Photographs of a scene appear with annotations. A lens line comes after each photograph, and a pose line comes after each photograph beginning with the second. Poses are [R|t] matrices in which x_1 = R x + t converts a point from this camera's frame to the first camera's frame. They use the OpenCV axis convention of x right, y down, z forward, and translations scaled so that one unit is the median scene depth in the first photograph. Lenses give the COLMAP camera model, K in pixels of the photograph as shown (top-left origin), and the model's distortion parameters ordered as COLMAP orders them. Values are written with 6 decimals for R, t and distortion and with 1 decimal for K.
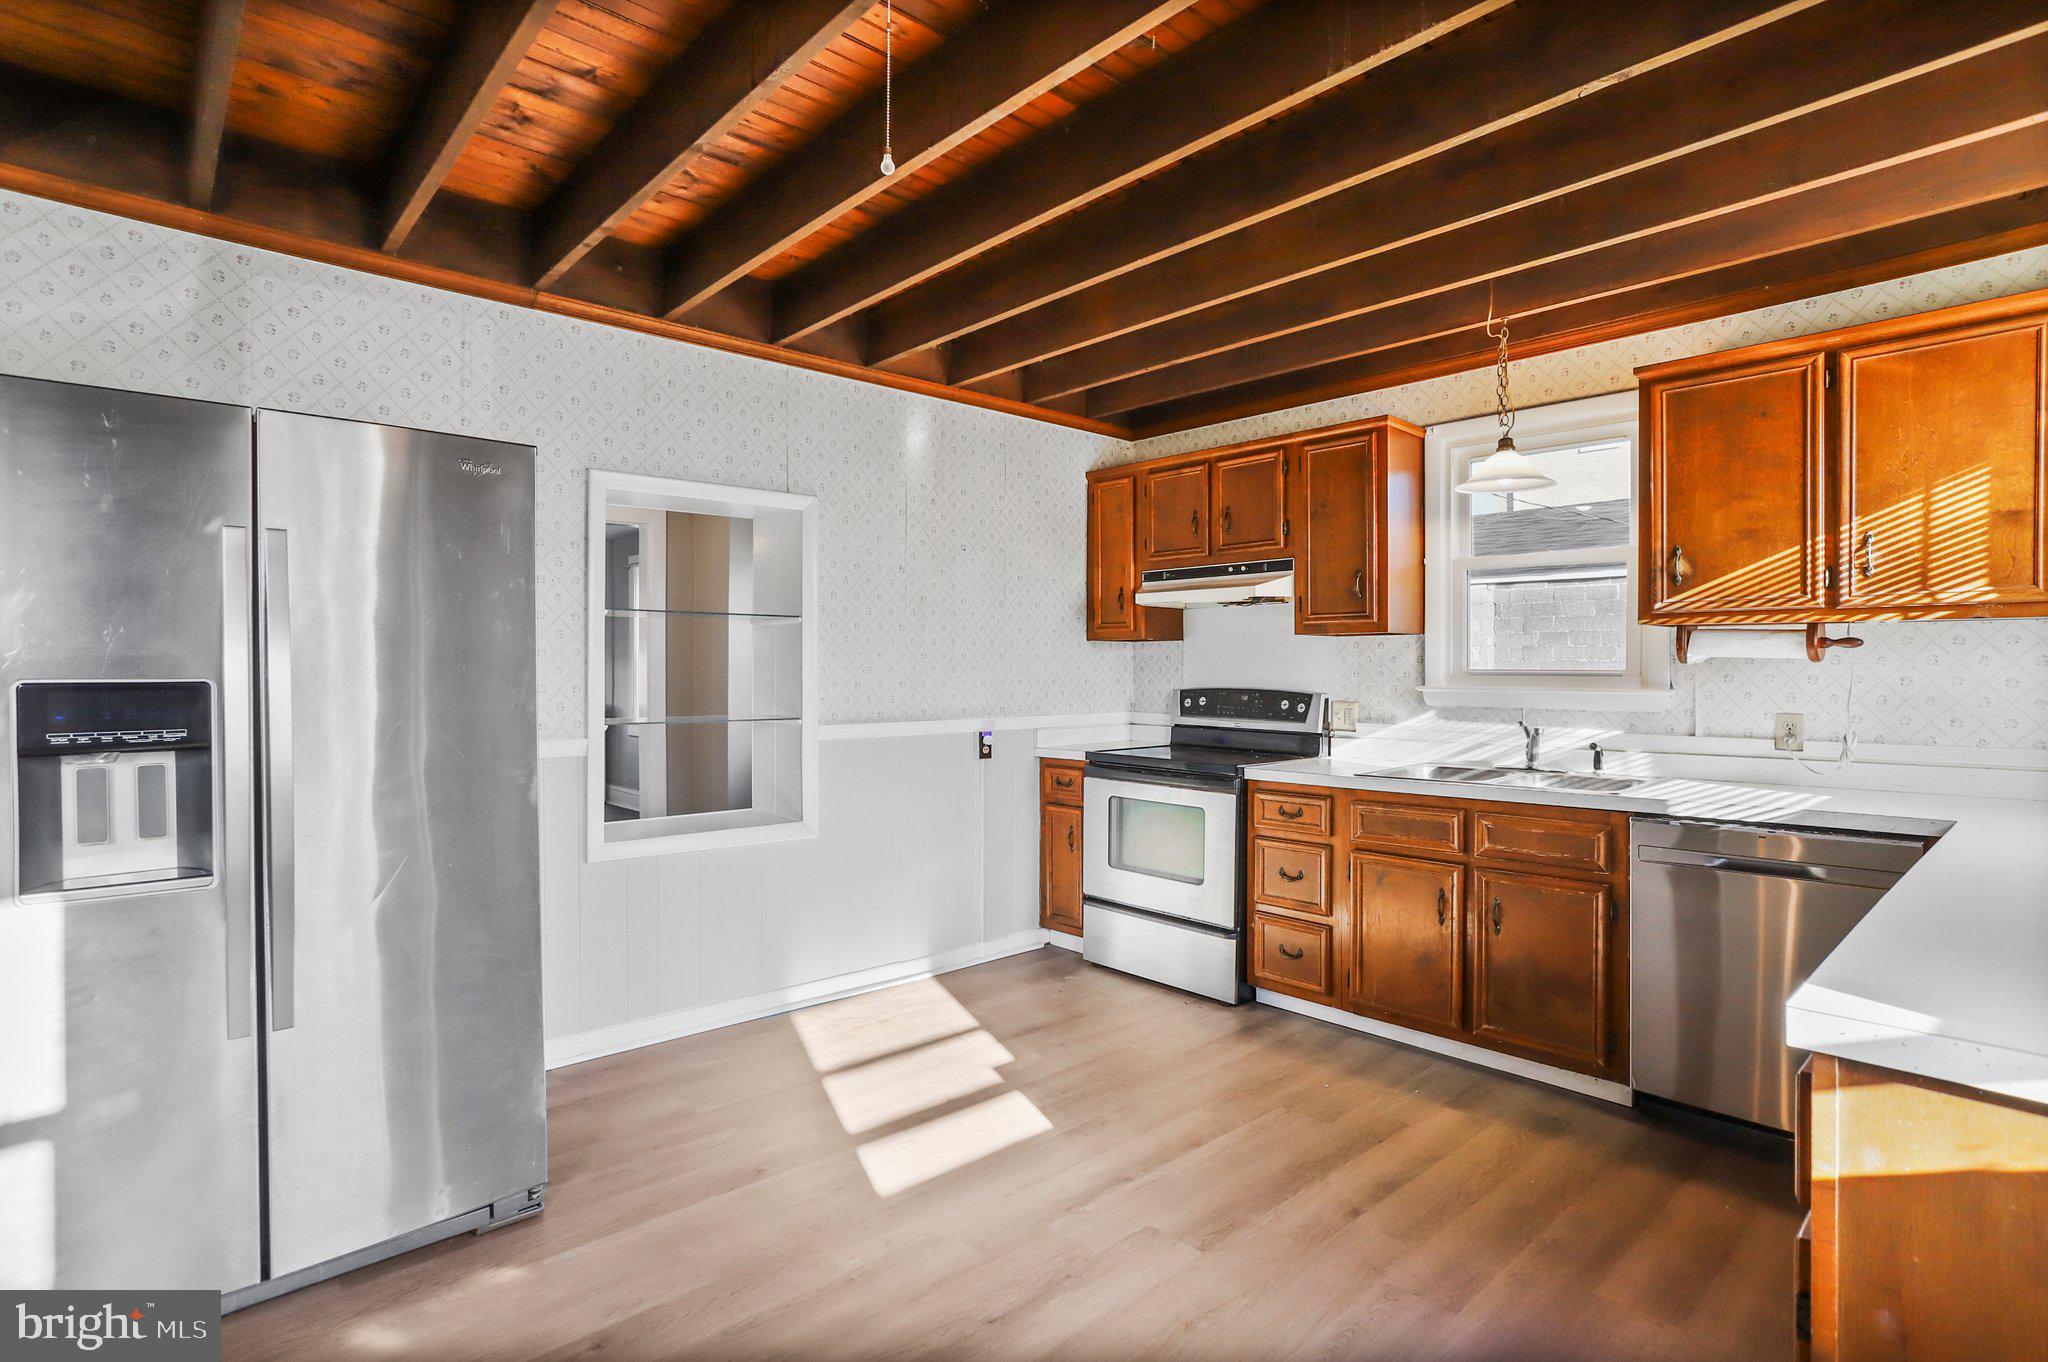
lens RADIAL K [[1003.9, 0, 1013.5], [0, 1003.9, 675.3], [0, 0, 1]] dist [-0.033011, 0.010498]
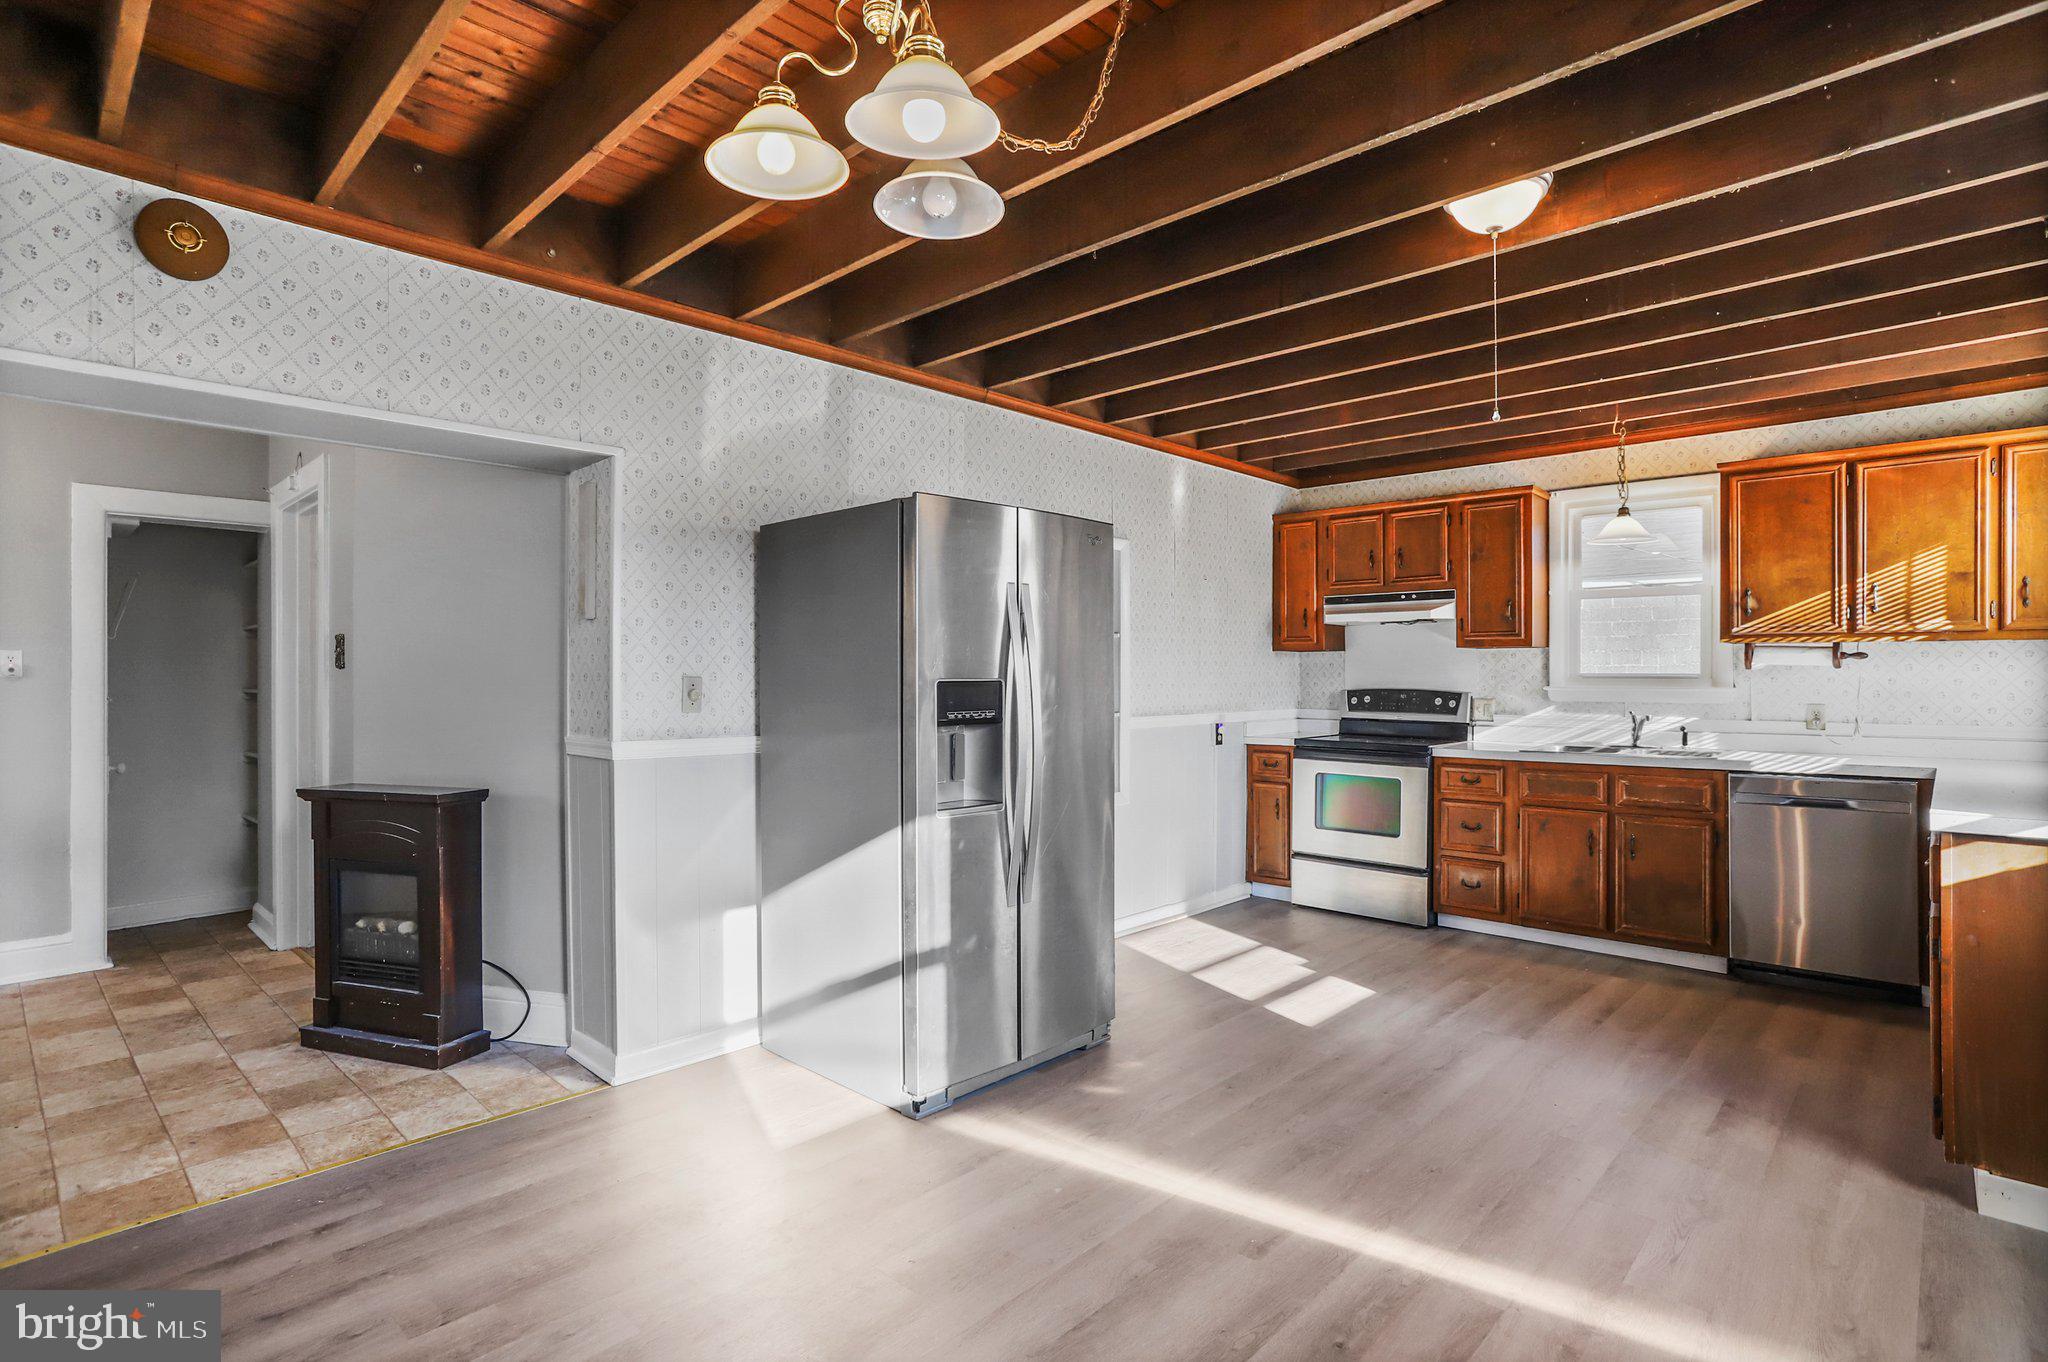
lens RADIAL K [[1070.5, 0, 1070.1], [0, 1070.5, 676.9], [0, 0, 1]] dist [-0.021943, 0.008652]
pose [[0.990799, -0.000753, 0.135337, -0.475259], [0.001181, 0.999995, -0.003083, 0.001898], [-0.135334, 0.003214, 0.990795, -0.368502]]
